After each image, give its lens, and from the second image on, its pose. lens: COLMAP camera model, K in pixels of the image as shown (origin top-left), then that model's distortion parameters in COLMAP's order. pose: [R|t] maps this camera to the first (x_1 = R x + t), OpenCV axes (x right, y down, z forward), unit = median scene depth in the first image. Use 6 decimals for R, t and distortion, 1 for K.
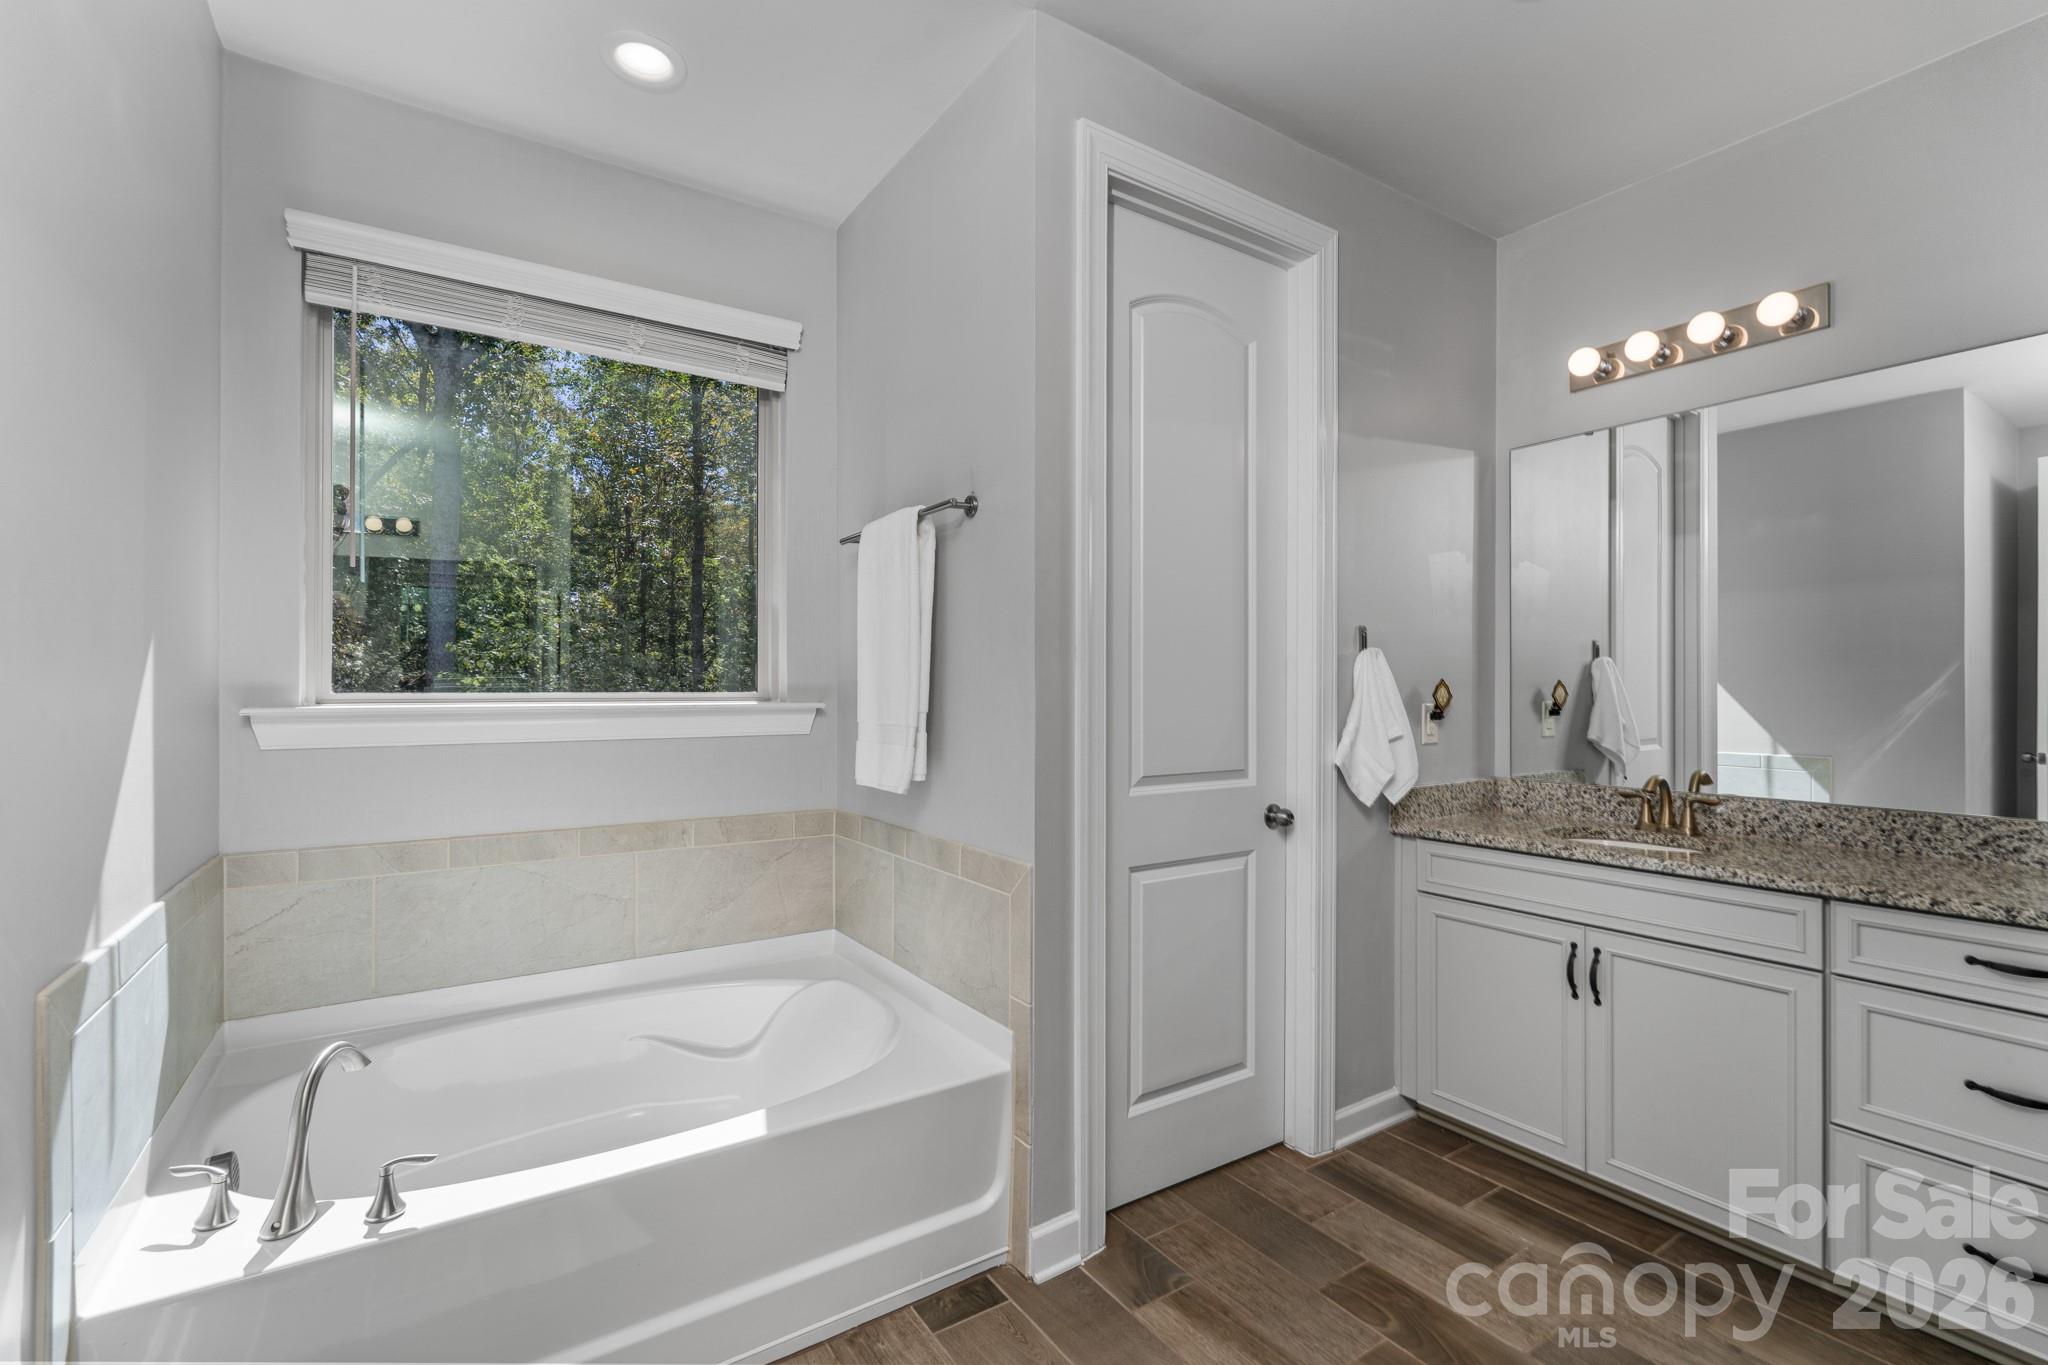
lens RADIAL K [[901.6, 0, 1019.7], [0, 901.6, 687.2], [0, 0, 1]] dist [-0.002178, -0.000737]
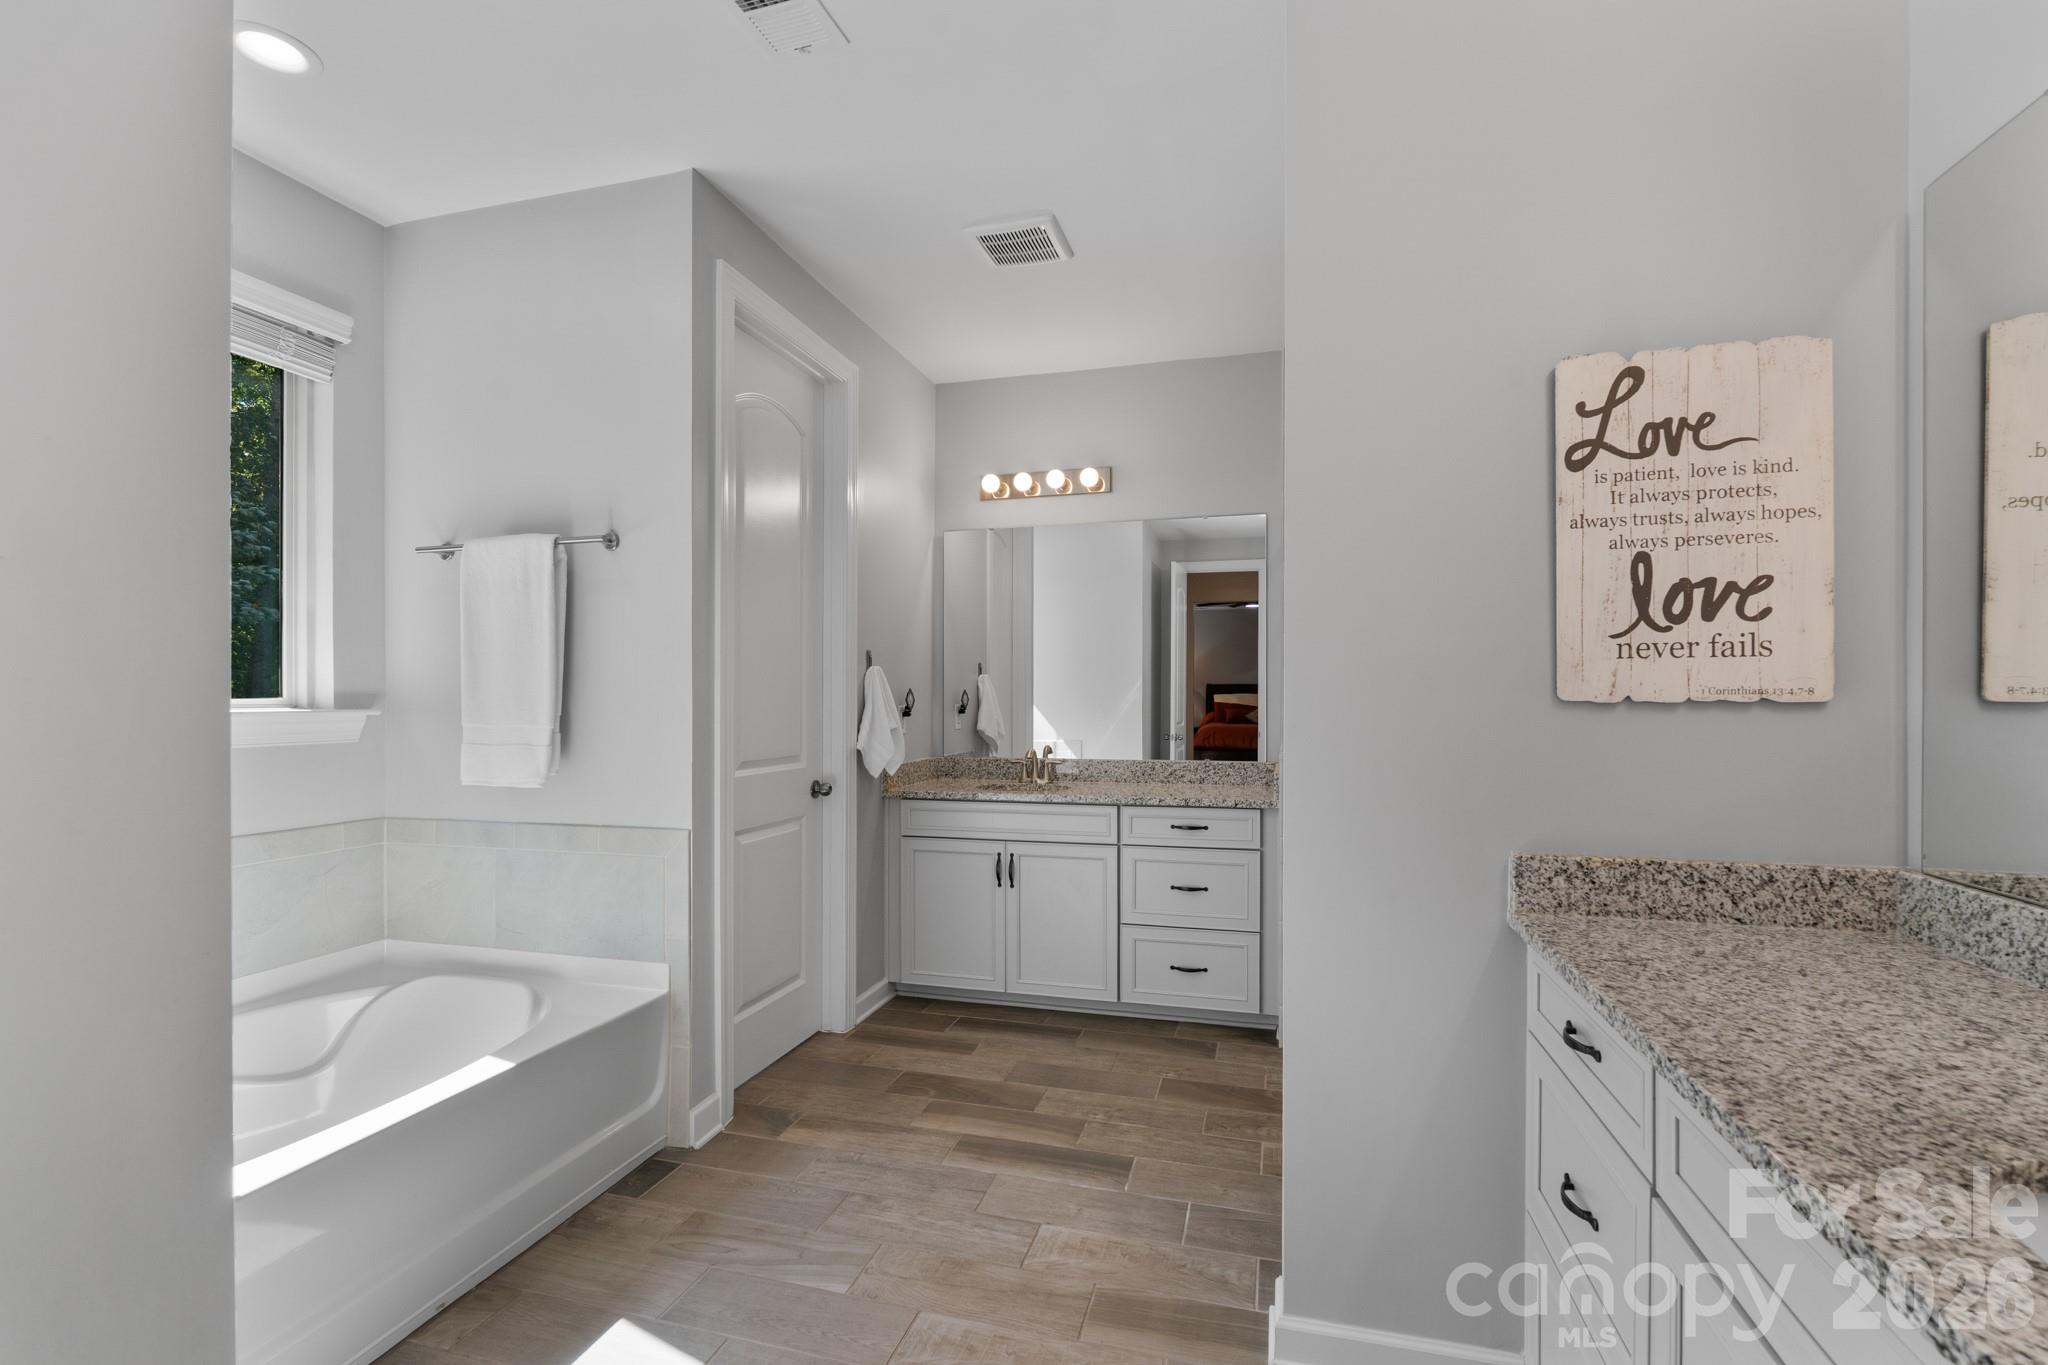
lens RADIAL K [[909.3, 0, 1021.9], [0, 909.3, 714.2], [0, 0, 1]] dist [-0.004109, -0.000382]
pose [[0.760787, -0.014293, 0.648844, -0.402360], [0.002037, 0.999805, 0.019635, 0.004009], [-0.648998, -0.013616, 0.760668, -0.258792]]
